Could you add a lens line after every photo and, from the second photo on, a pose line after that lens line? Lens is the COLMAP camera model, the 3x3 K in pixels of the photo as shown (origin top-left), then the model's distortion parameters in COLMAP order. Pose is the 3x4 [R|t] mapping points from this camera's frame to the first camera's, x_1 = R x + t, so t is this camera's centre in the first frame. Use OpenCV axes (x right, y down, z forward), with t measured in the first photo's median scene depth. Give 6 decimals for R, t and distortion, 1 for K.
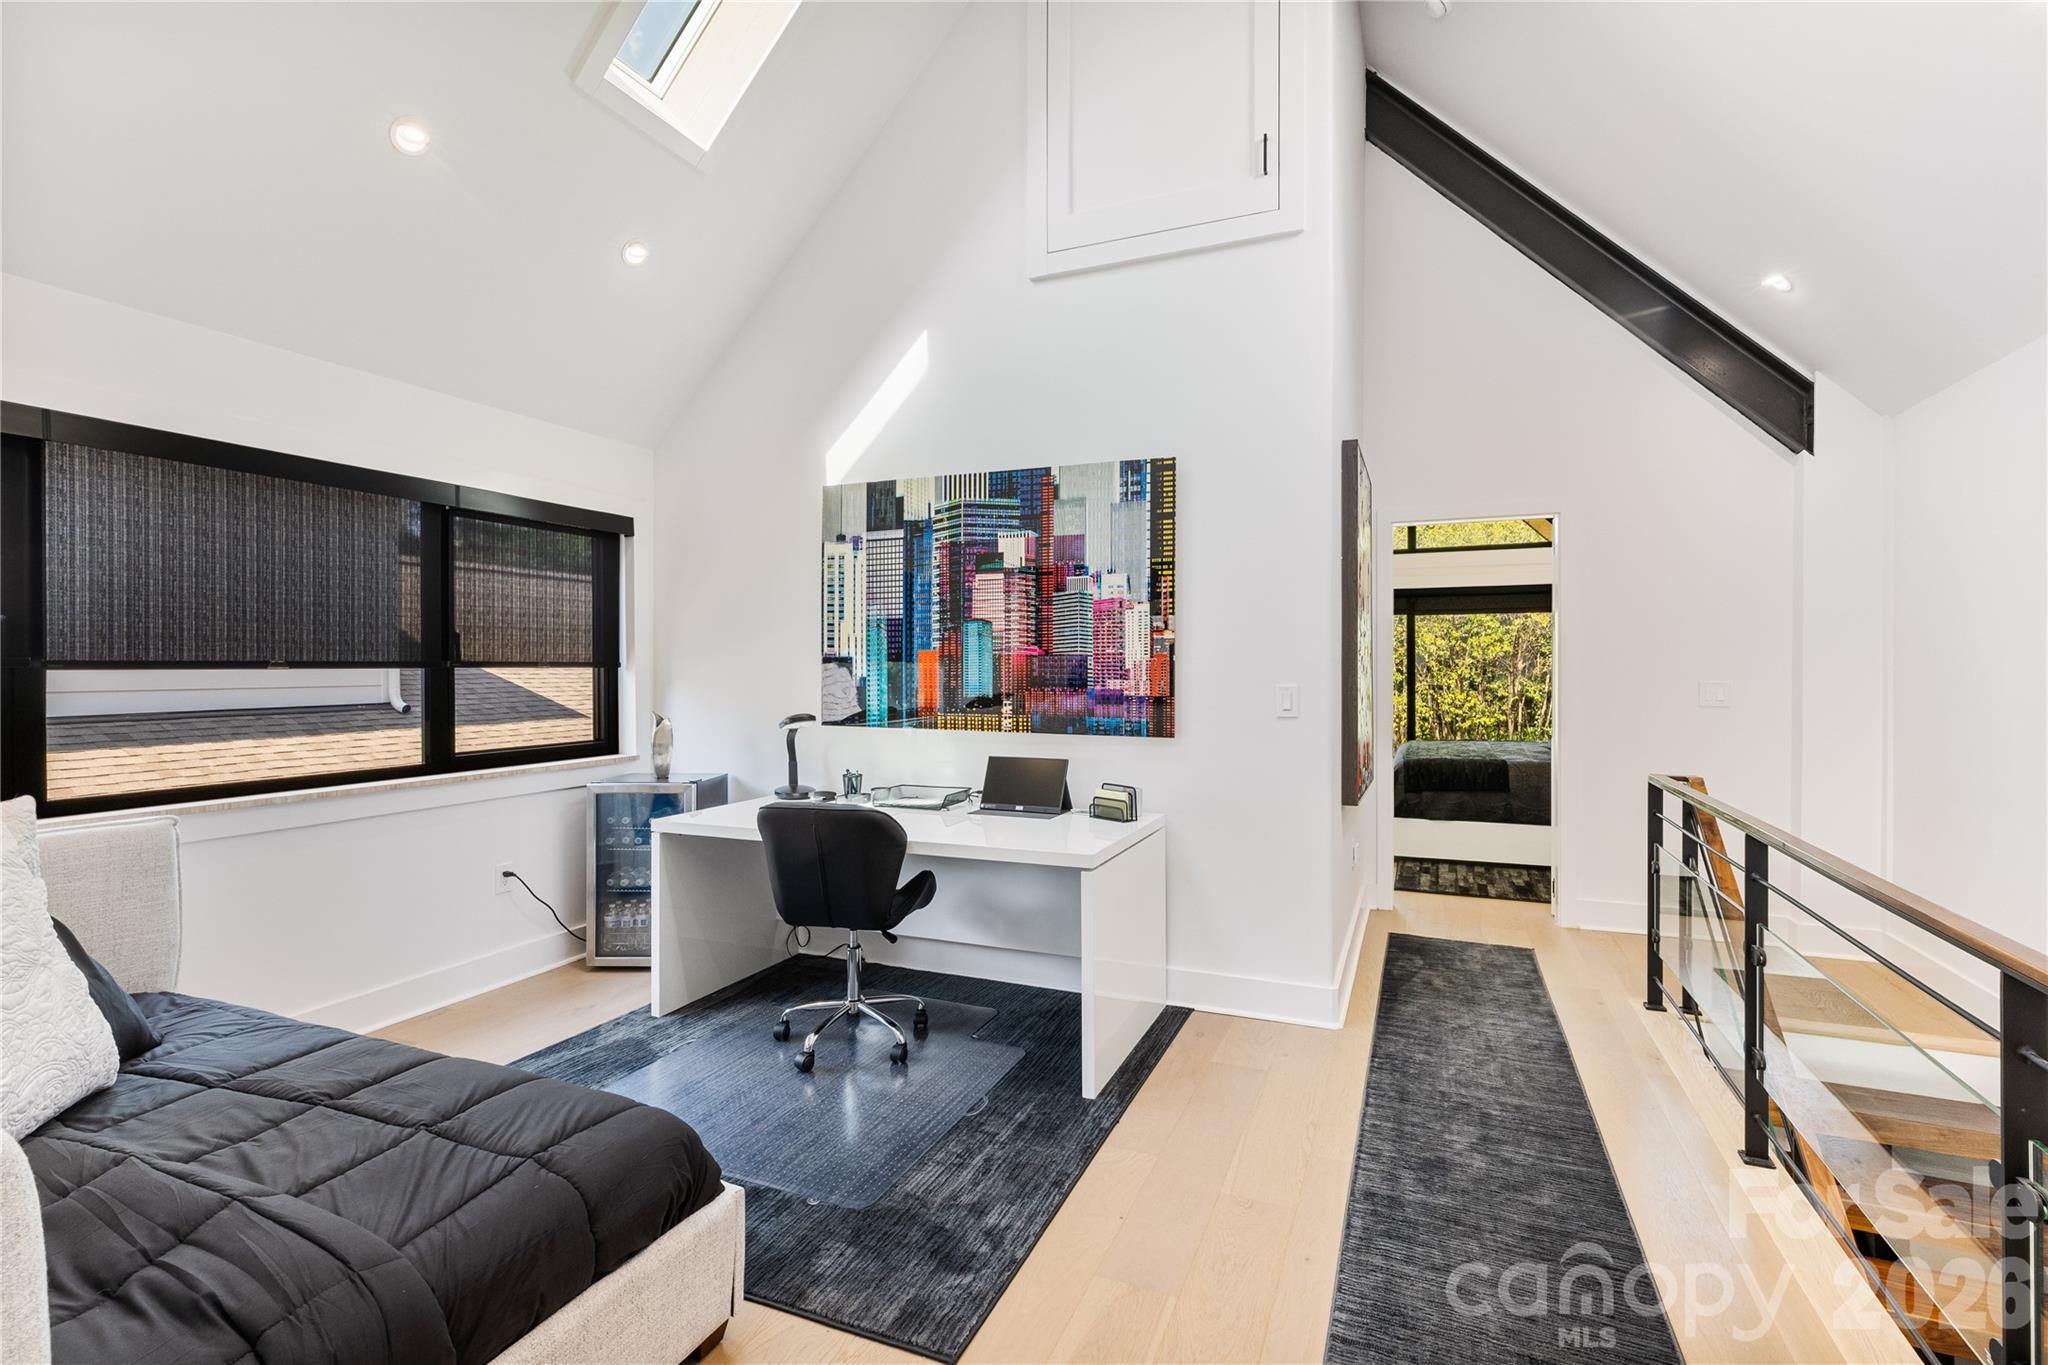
lens RADIAL K [[922.9, 0, 1029.7], [0, 922.9, 668.2], [0, 0, 1]] dist [0.004562, 0.000275]
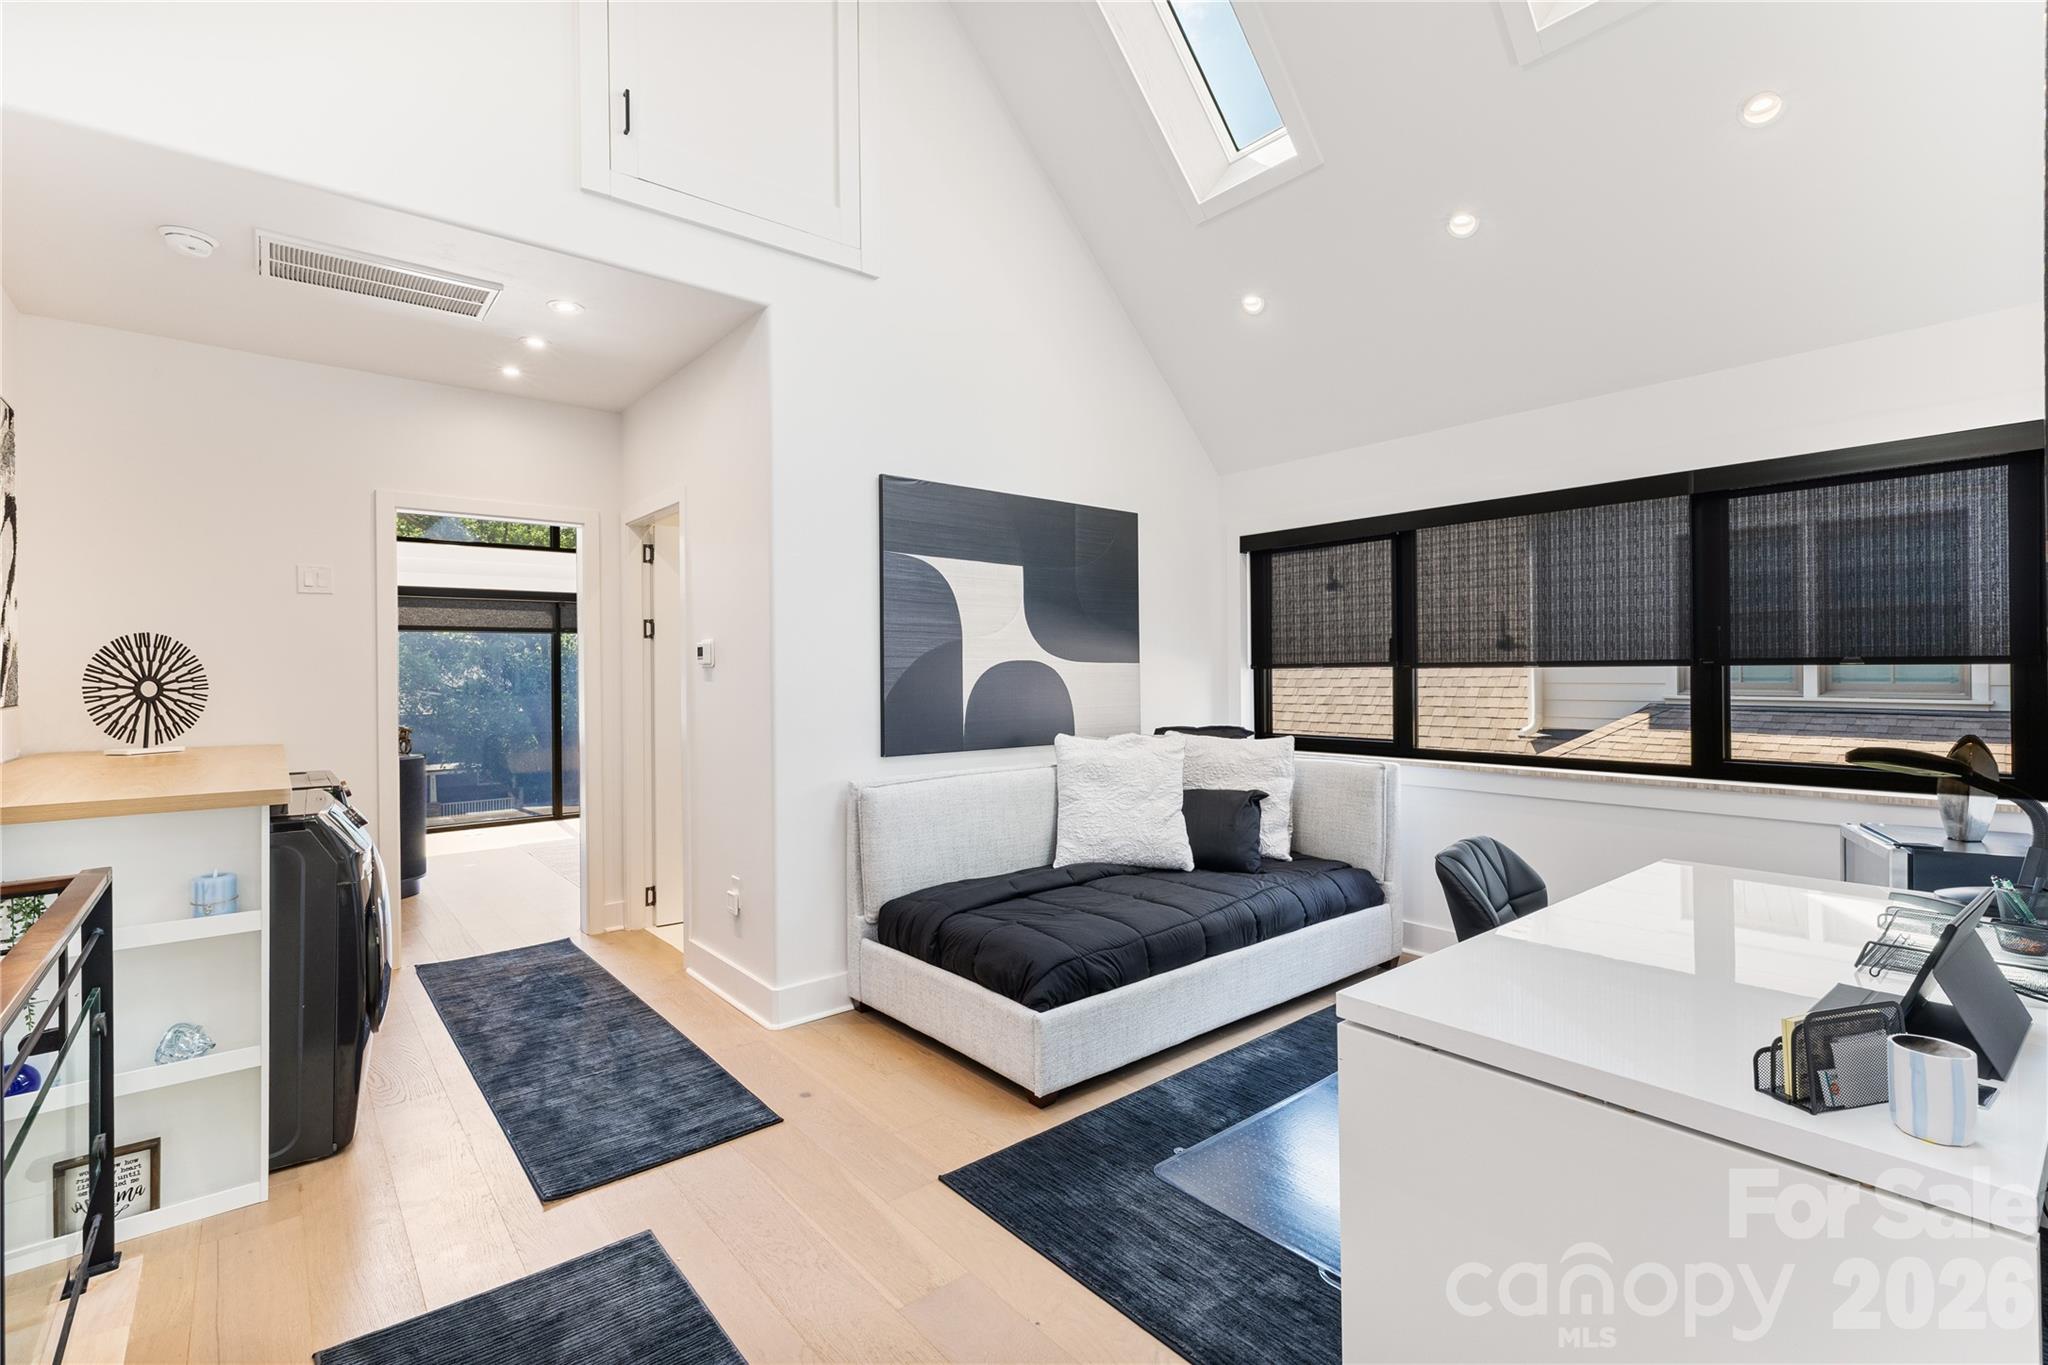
lens RADIAL K [[922.9, 0, 1029.7], [0, 922.9, 668.2], [0, 0, 1]] dist [0.004562, 0.000275]
pose [[-0.456592, 0.004833, -0.889663, 0.513926], [0.010564, 0.999944, 0.000010, -0.005558], [0.889614, -0.009394, -0.456617, 0.820669]]
